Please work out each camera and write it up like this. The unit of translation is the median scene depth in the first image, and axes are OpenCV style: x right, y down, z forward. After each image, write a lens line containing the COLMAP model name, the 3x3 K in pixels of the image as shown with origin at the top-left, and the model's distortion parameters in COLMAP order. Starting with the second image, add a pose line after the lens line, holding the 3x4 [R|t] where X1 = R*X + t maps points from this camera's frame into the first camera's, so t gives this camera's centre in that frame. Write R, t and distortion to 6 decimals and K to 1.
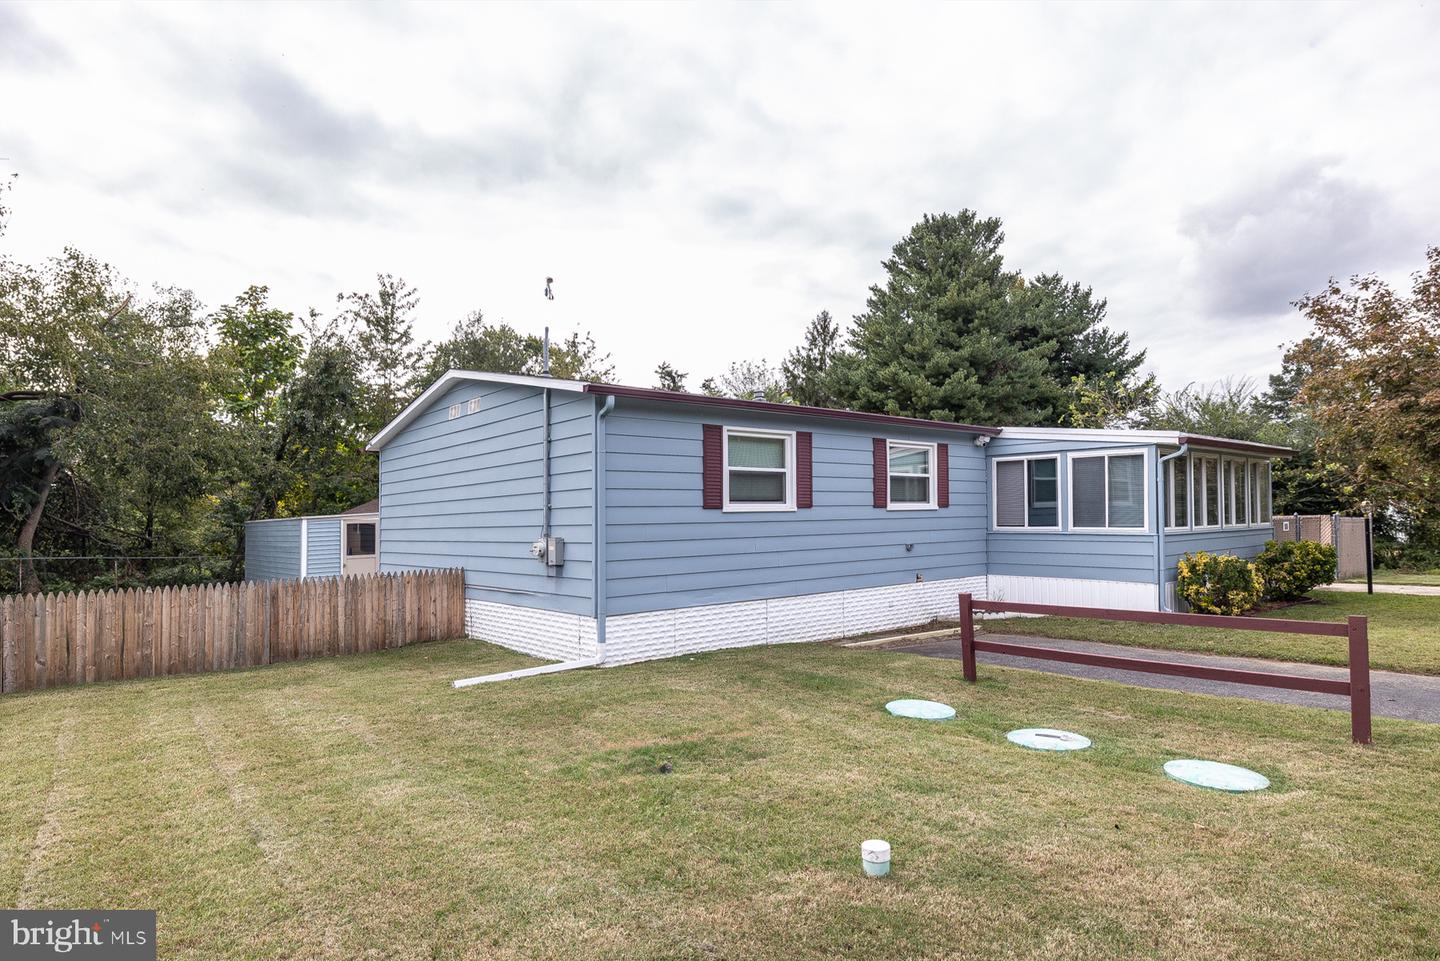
lens RADIAL K [[814.0, 0, 720.0], [0, 814.0, 480.5], [0, 0, 1]] dist [-0.005458, -0.000876]
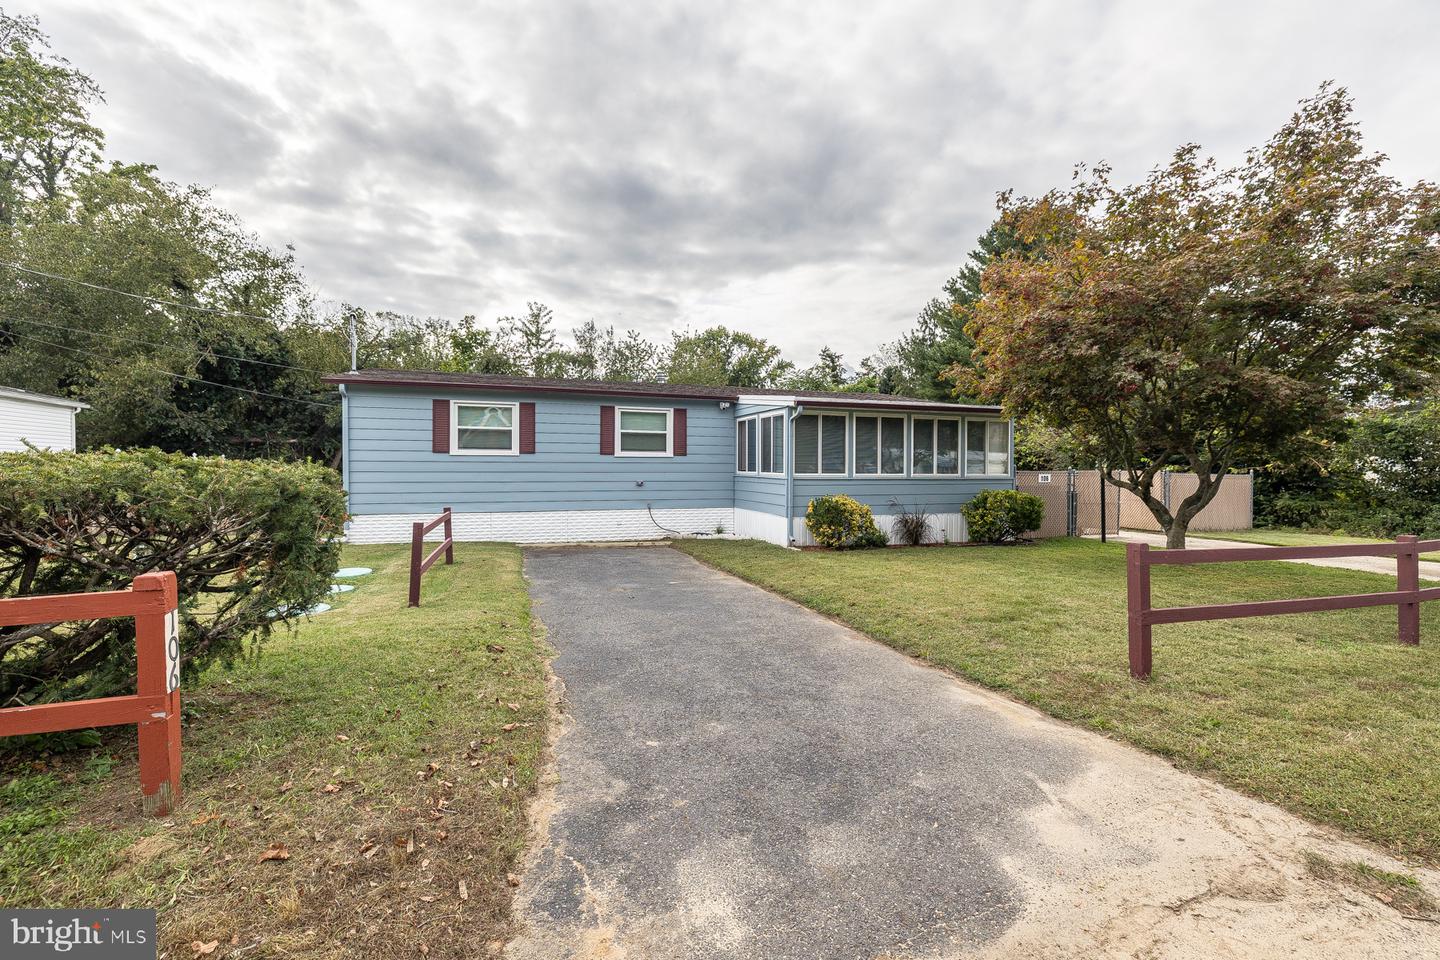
lens RADIAL K [[616.7, 0, 723.5], [0, 616.7, 469.7], [0, 0, 1]] dist [-0.000301, -0.000065]
pose [[0.931950, 0.021223, -0.361965, 0.649040], [-0.002740, 0.998669, 0.051500, 0.002968], [0.362576, -0.047004, 0.930768, 0.058062]]
